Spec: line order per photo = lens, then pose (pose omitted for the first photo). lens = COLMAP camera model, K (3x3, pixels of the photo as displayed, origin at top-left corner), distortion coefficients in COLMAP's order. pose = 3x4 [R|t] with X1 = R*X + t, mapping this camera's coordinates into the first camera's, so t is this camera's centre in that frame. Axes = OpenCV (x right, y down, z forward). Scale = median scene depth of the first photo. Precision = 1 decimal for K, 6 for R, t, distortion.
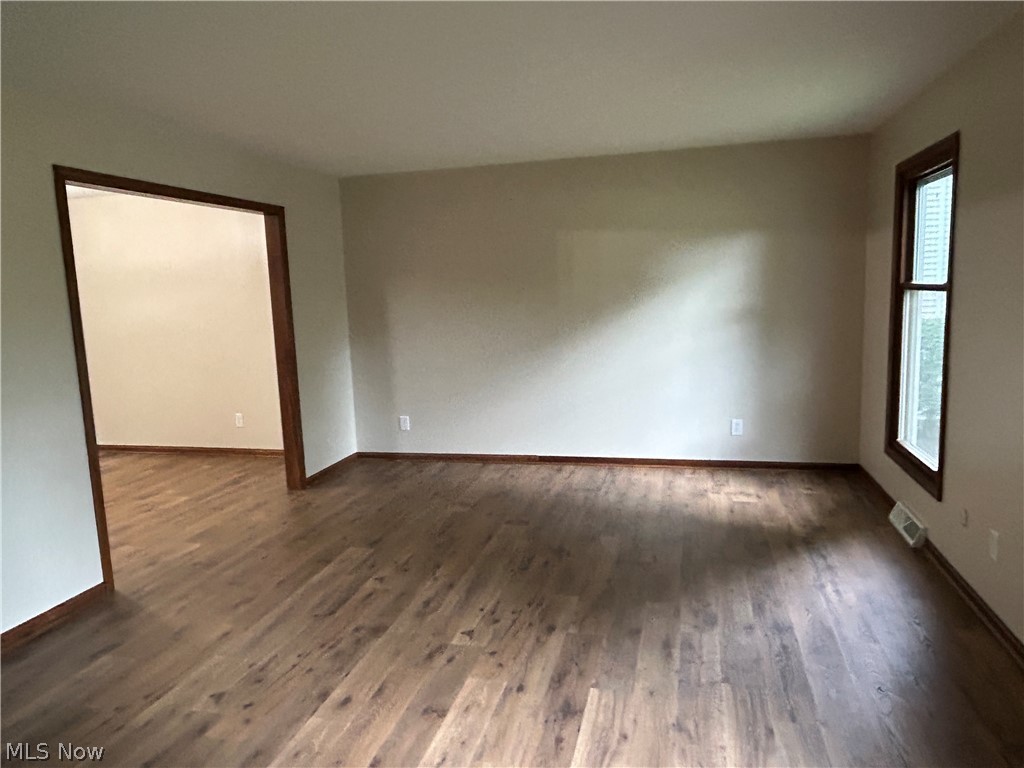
lens RADIAL K [[679.4, 0, 512.0], [0, 679.4, 384.0], [0, 0, 1]] dist [-0.003950, -0.001075]
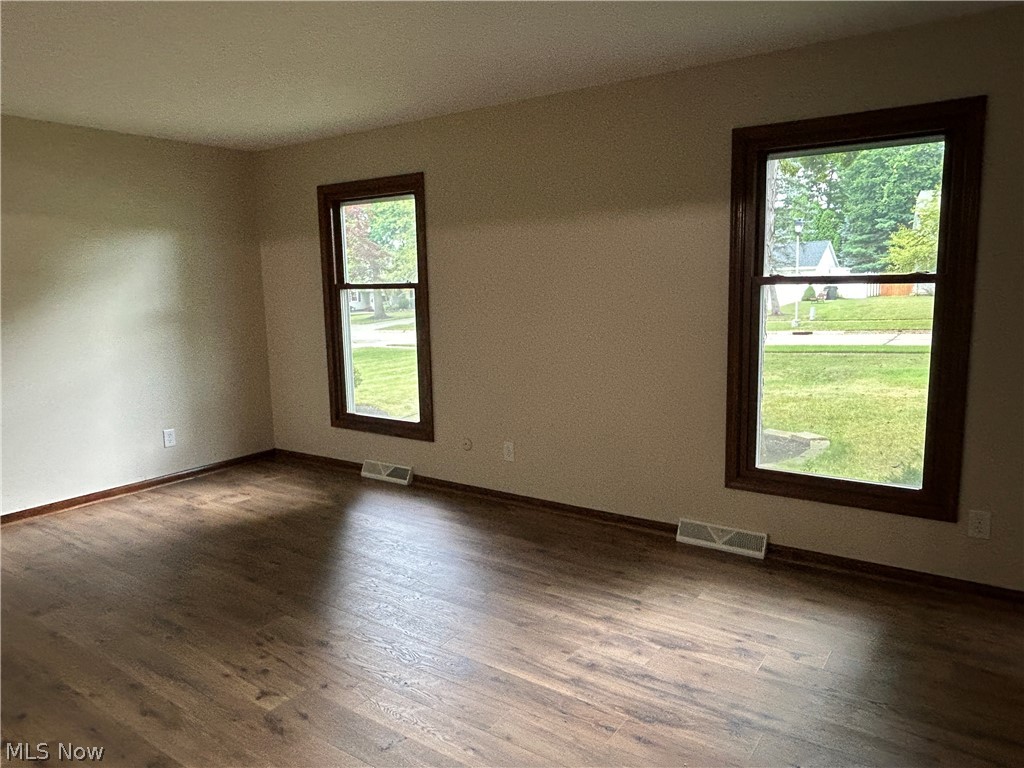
lens RADIAL K [[679.4, 0, 512.0], [0, 679.4, 384.0], [0, 0, 1]] dist [-0.003950, -0.001075]
pose [[0.377530, -0.118612, 0.918369, -0.399201], [0.141114, 0.987548, 0.069537, -0.009976], [-0.915182, 0.103343, 0.389567, 0.225863]]
